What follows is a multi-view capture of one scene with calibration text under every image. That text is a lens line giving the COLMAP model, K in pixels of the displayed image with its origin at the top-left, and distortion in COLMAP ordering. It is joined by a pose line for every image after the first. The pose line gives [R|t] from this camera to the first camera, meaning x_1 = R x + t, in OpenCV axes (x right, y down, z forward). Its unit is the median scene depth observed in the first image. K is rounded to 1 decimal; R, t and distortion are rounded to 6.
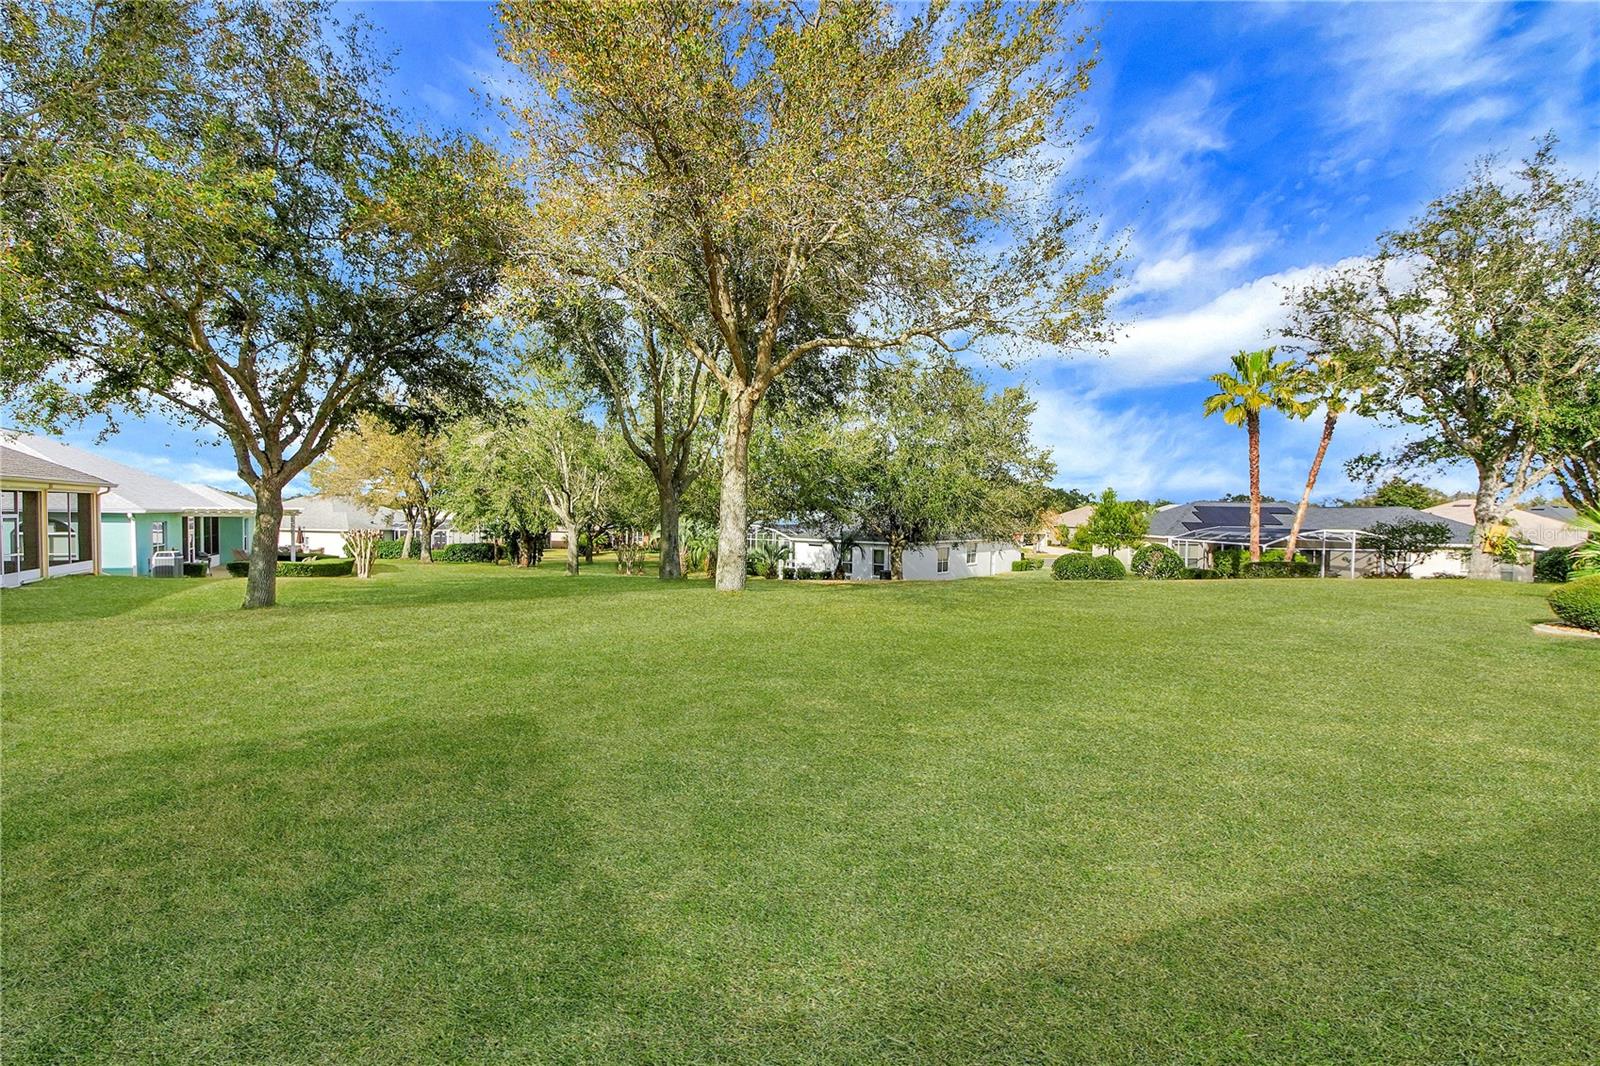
lens RADIAL K [[715.5, 0, 796.4], [0, 715.5, 500.6], [0, 0, 1]] dist [0.045277, 0.000070]
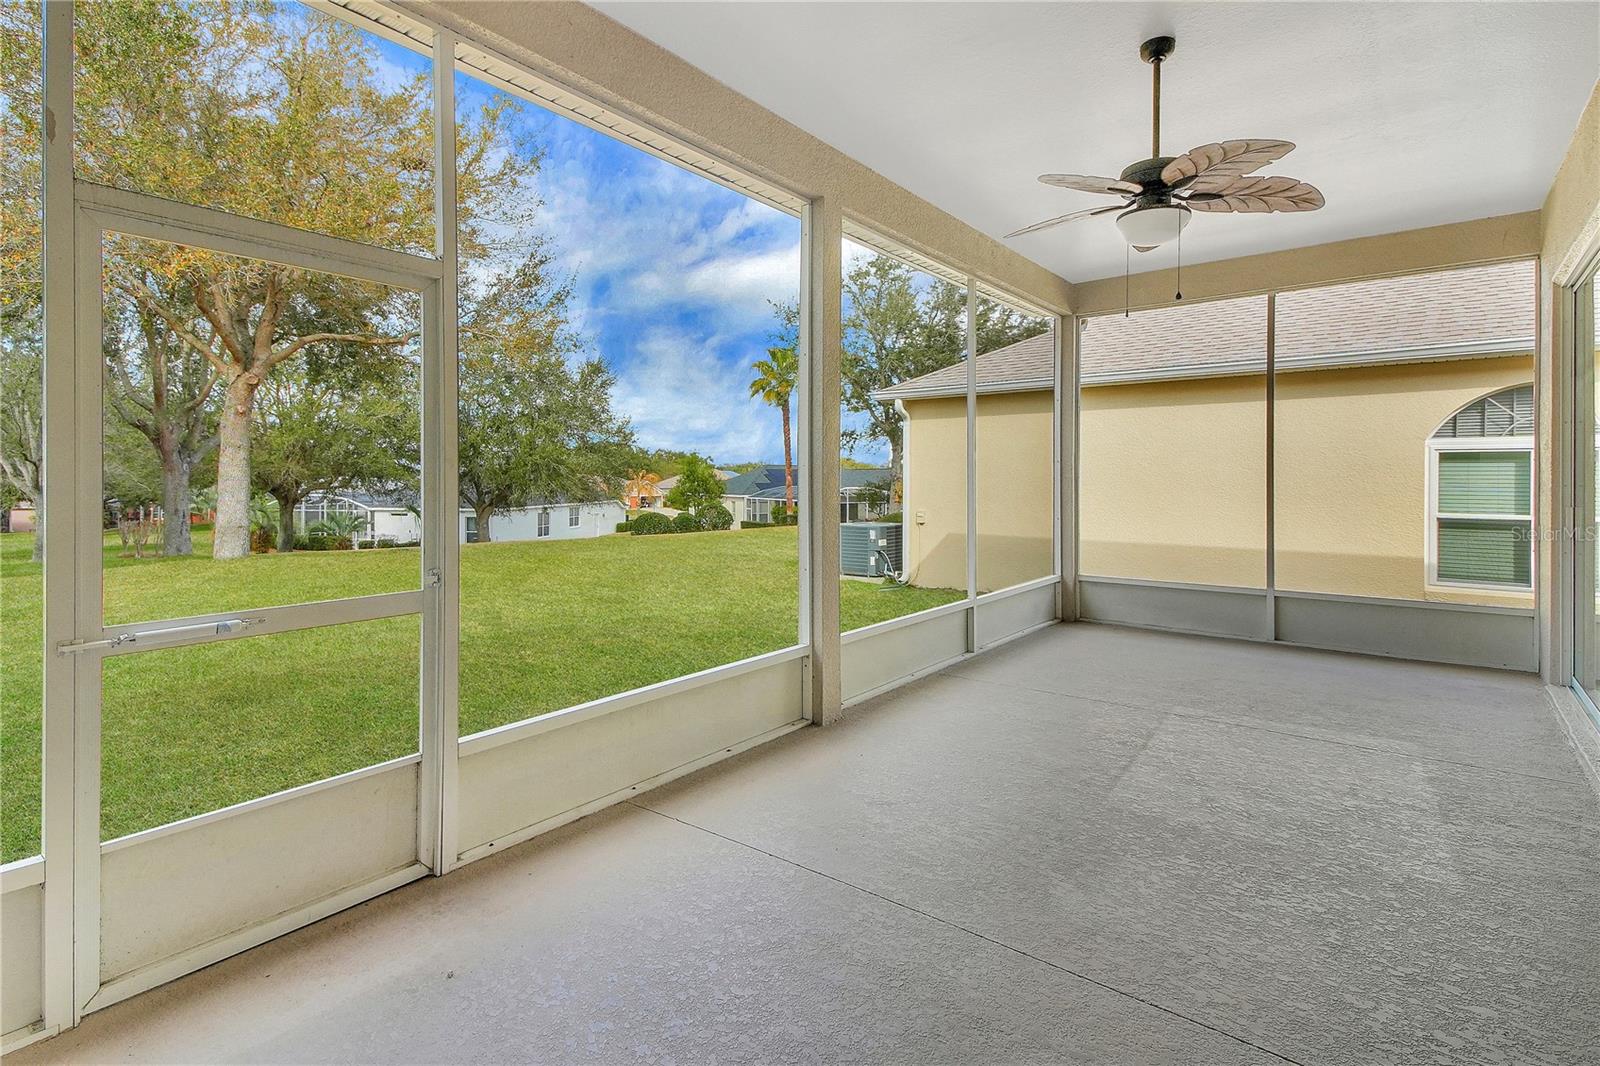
lens RADIAL K [[771.3, 0, 800.7], [0, 771.3, 475.6], [0, 0, 1]] dist [0.030915, -0.000688]
pose [[0.899013, -0.012681, 0.437739, 0.071671], [0.005300, 0.999823, 0.018080, -0.005755], [-0.437891, -0.013934, 0.898920, -0.199392]]
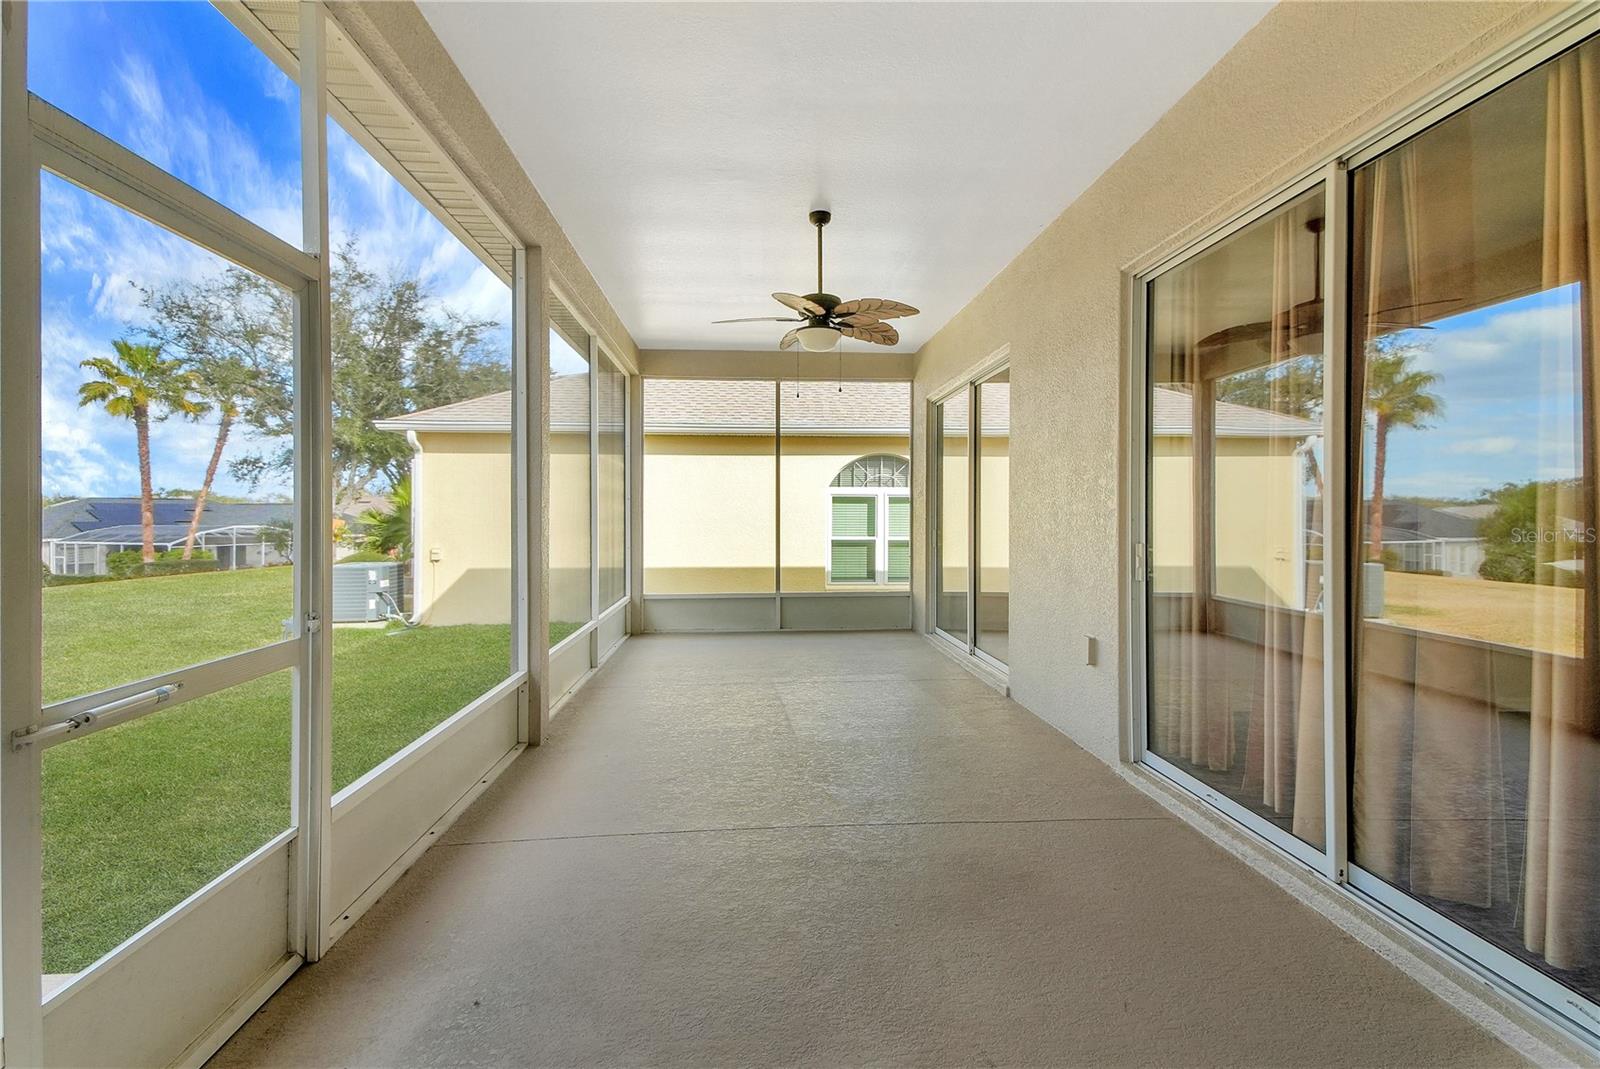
lens RADIAL K [[740.1, 0, 797.9], [0, 740.1, 505.2], [0, 0, 1]] dist [0.055563, -0.026104]
pose [[0.367116, -0.002246, 0.930172, 0.012055], [-0.009516, 0.999936, 0.006170, -0.005160], [-0.930126, -0.011116, 0.367071, -0.169646]]
